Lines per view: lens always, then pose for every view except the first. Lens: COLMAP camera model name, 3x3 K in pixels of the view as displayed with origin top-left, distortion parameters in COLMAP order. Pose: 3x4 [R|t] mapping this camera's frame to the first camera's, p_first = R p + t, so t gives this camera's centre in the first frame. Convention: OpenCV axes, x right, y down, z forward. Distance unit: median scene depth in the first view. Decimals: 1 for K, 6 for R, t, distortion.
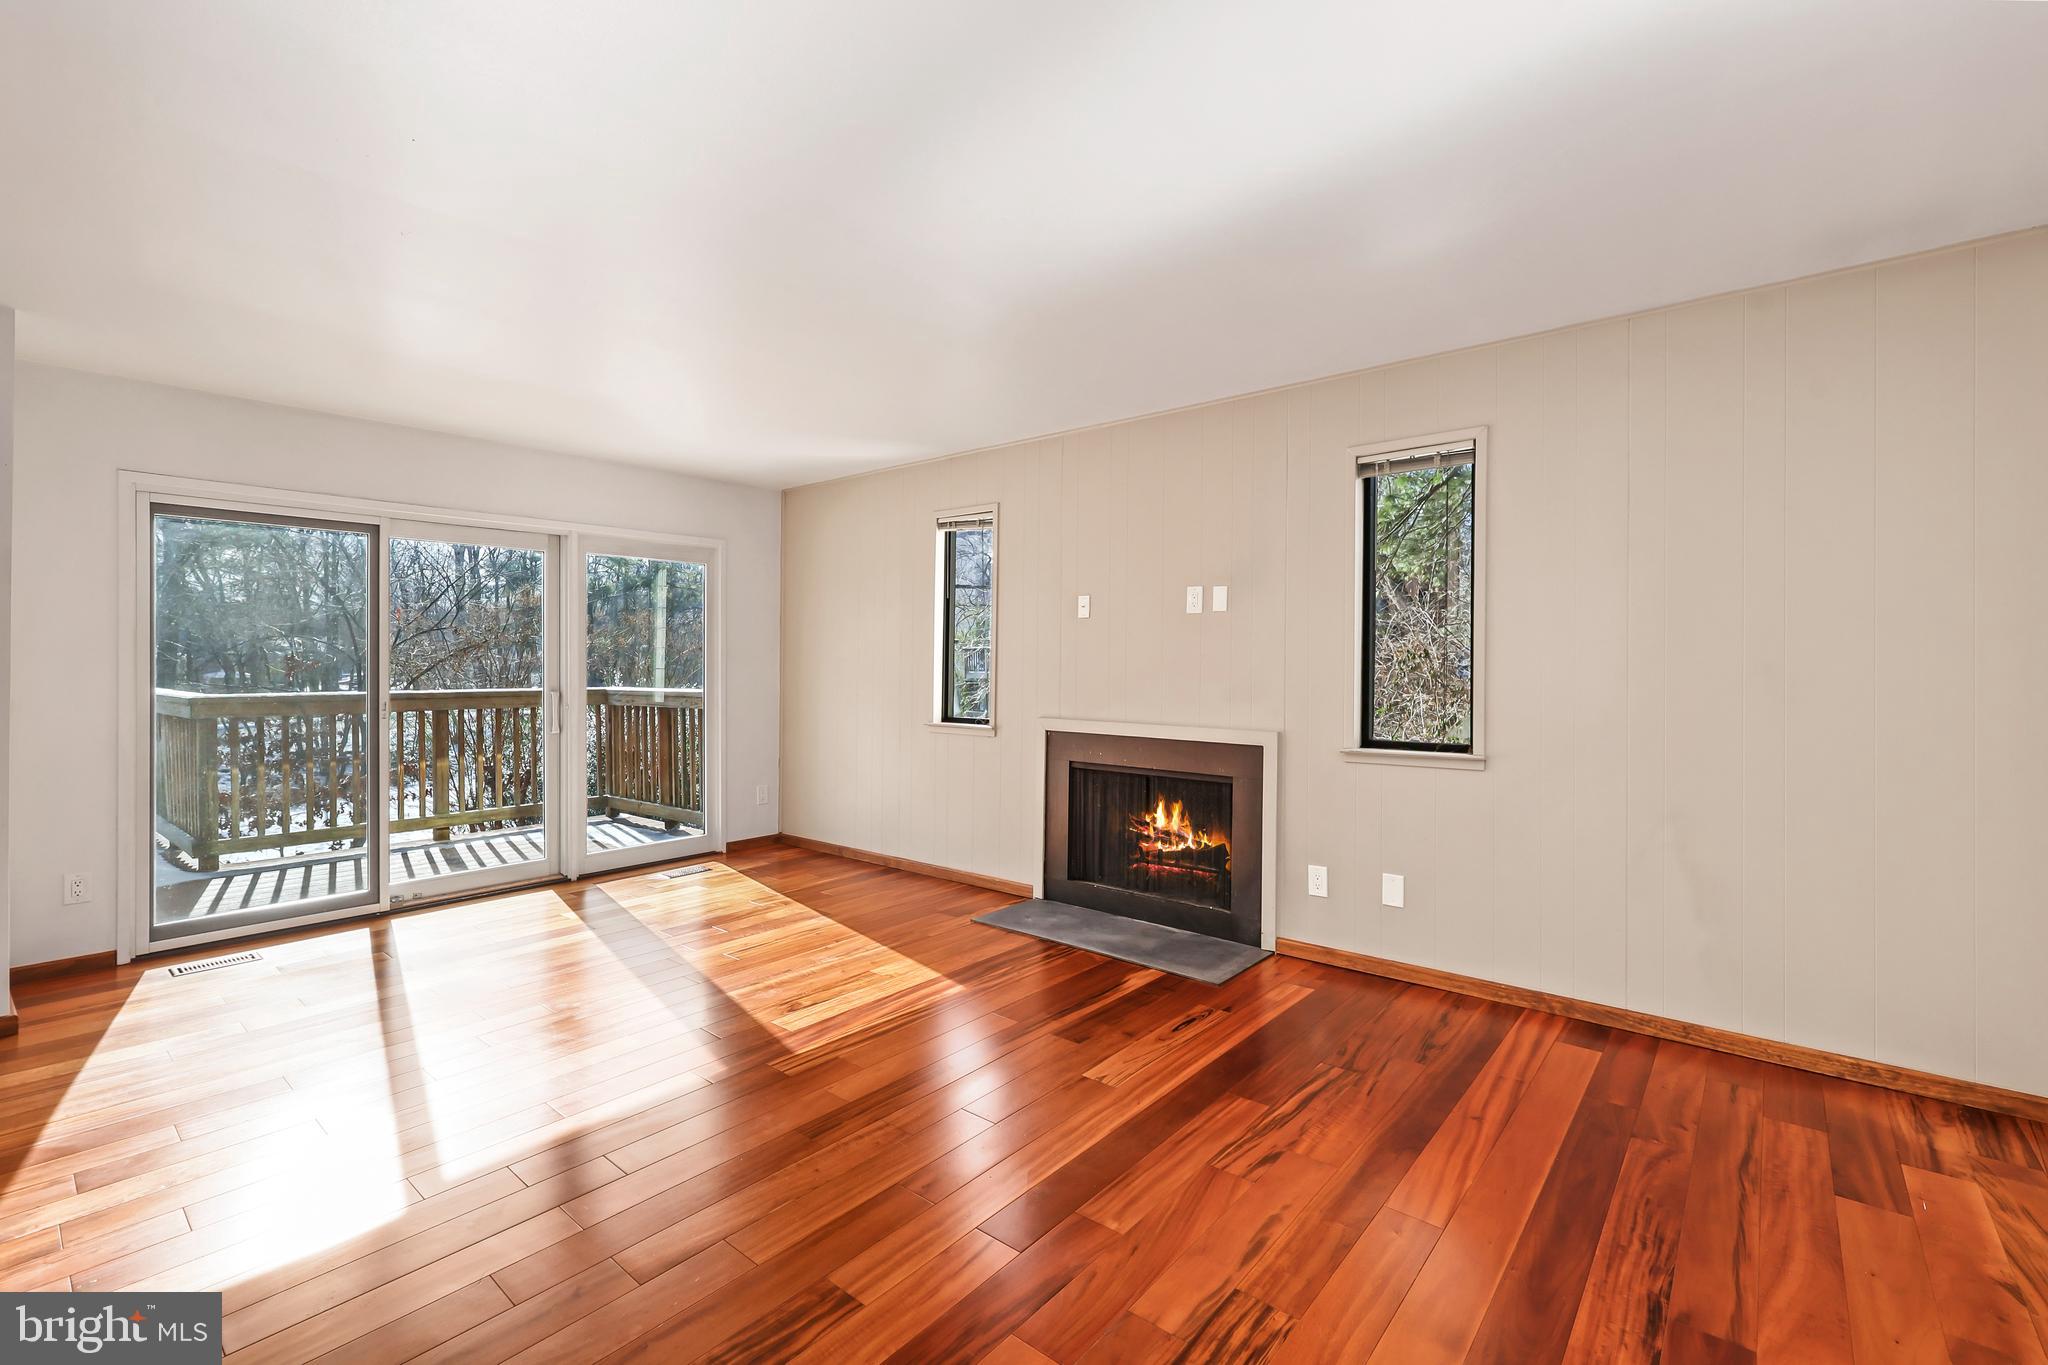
lens RADIAL K [[840.8, 0, 1029.8], [0, 840.8, 666.3], [0, 0, 1]] dist [0.006932, 0.000497]
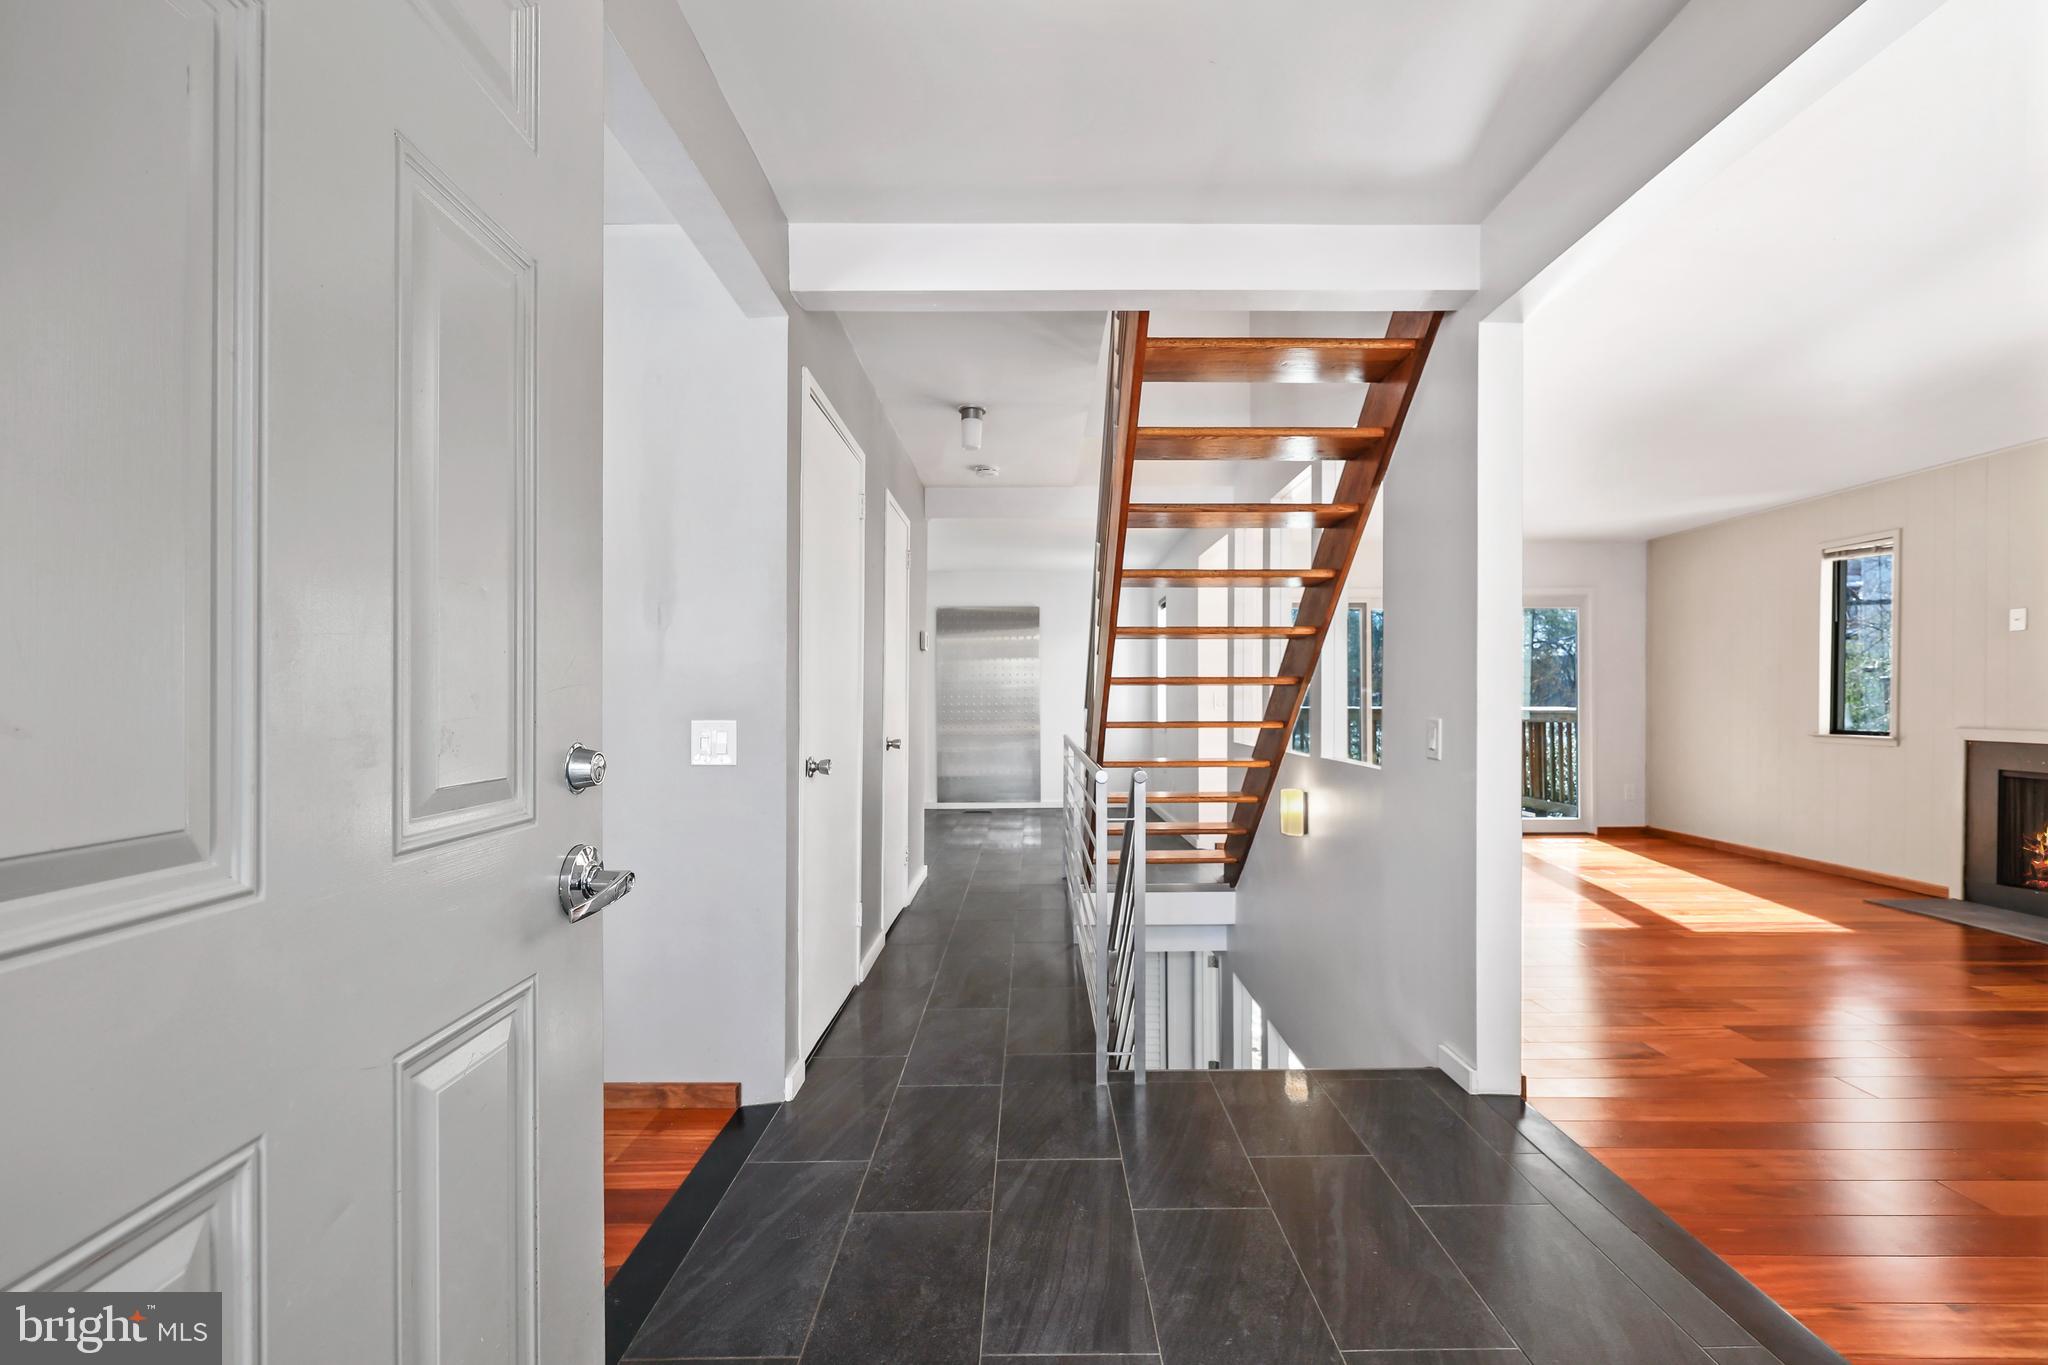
lens RADIAL K [[840.8, 0, 1035.1], [0, 840.8, 694.2], [0, 0, 1]] dist [0.006932, 0.000497]
pose [[0.640822, -0.006314, -0.767663, 0.083499], [-0.003786, 0.999928, -0.011385, 0.033283], [0.767680, 0.010202, 0.640752, -0.537010]]
